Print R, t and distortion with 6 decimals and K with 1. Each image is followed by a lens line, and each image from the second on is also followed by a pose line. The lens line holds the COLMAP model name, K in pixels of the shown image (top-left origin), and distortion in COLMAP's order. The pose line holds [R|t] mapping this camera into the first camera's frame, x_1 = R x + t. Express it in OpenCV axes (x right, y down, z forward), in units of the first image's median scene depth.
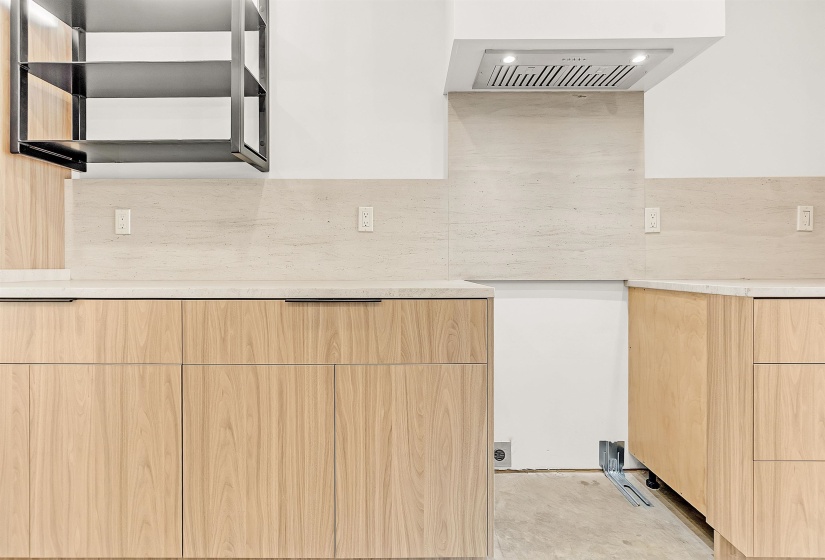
lens RADIAL K [[361.8, 0, 404.6], [0, 361.8, 268.8], [0, 0, 1]] dist [-0.005158, 0.000805]
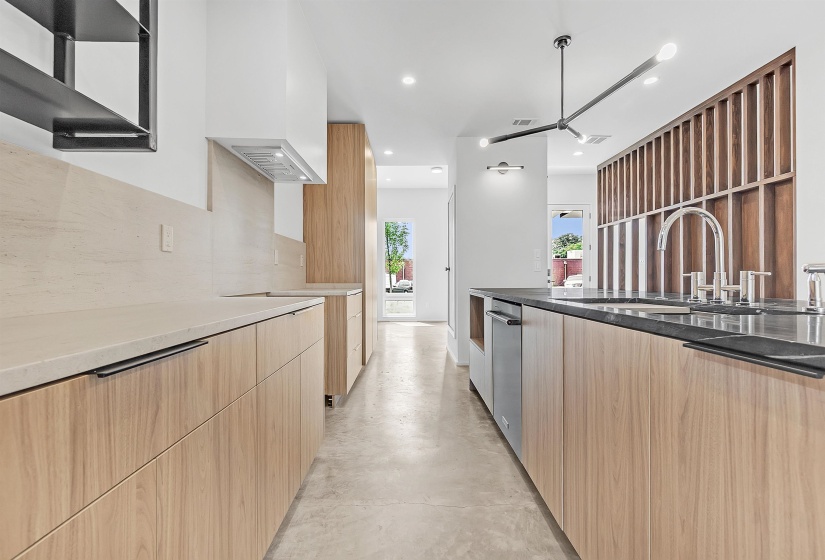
lens RADIAL K [[361.8, 0, 412.8], [0, 361.8, 279.8], [0, 0, 1]] dist [-0.005158, 0.000805]
pose [[-0.016990, -0.002804, 0.999852, -1.082665], [0.003555, 0.999990, 0.002865, -0.028311], [-0.999849, 0.003604, -0.016980, 0.364994]]
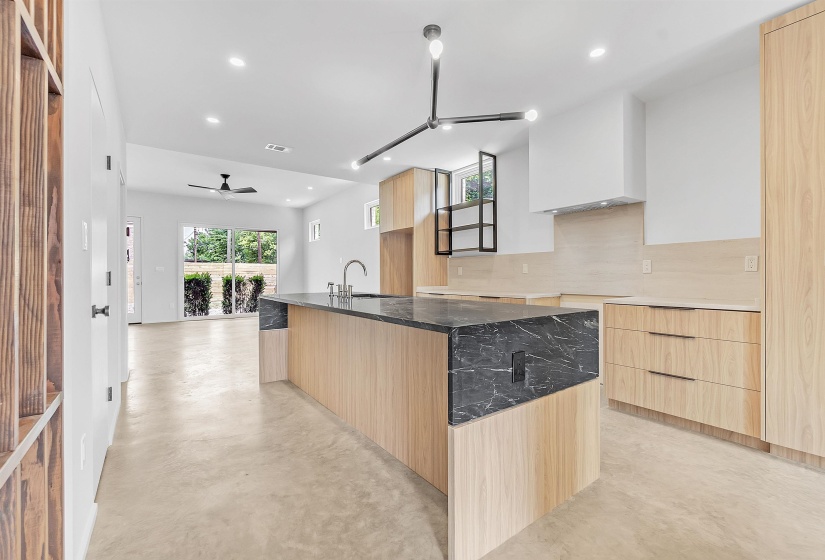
lens RADIAL K [[361.8, 0, 411.4], [0, 361.8, 277.7], [0, 0, 1]] dist [-0.005158, 0.000805]
pose [[0.586273, 0.001567, -0.810112, 1.521796], [0.002880, 0.999988, 0.004018, -0.086361], [0.810109, -0.004689, 0.586261, -1.188204]]
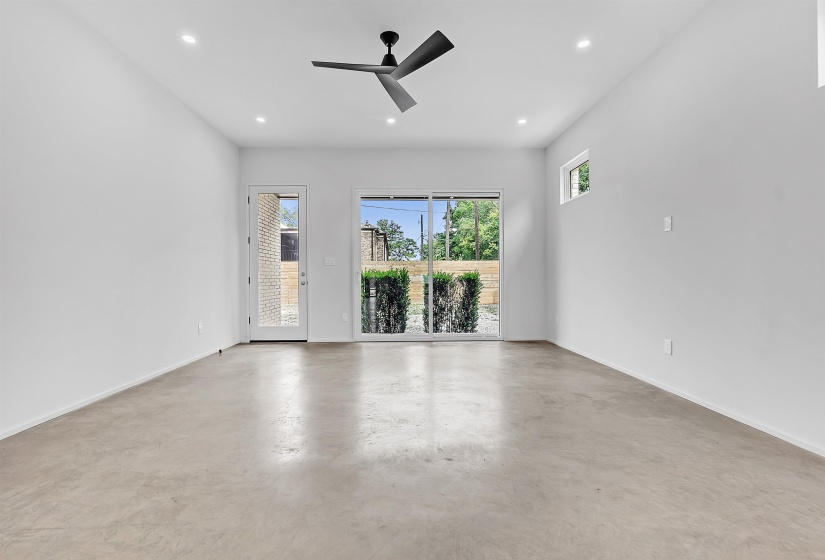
lens RADIAL K [[361.8, 0, 405.3], [0, 361.8, 276.9], [0, 0, 1]] dist [-0.005158, 0.000805]
pose [[0.024990, -0.004949, -0.999675, -1.371714], [0.003983, 0.999980, -0.004851, -0.029919], [0.999680, -0.003860, 0.025009, -0.425006]]
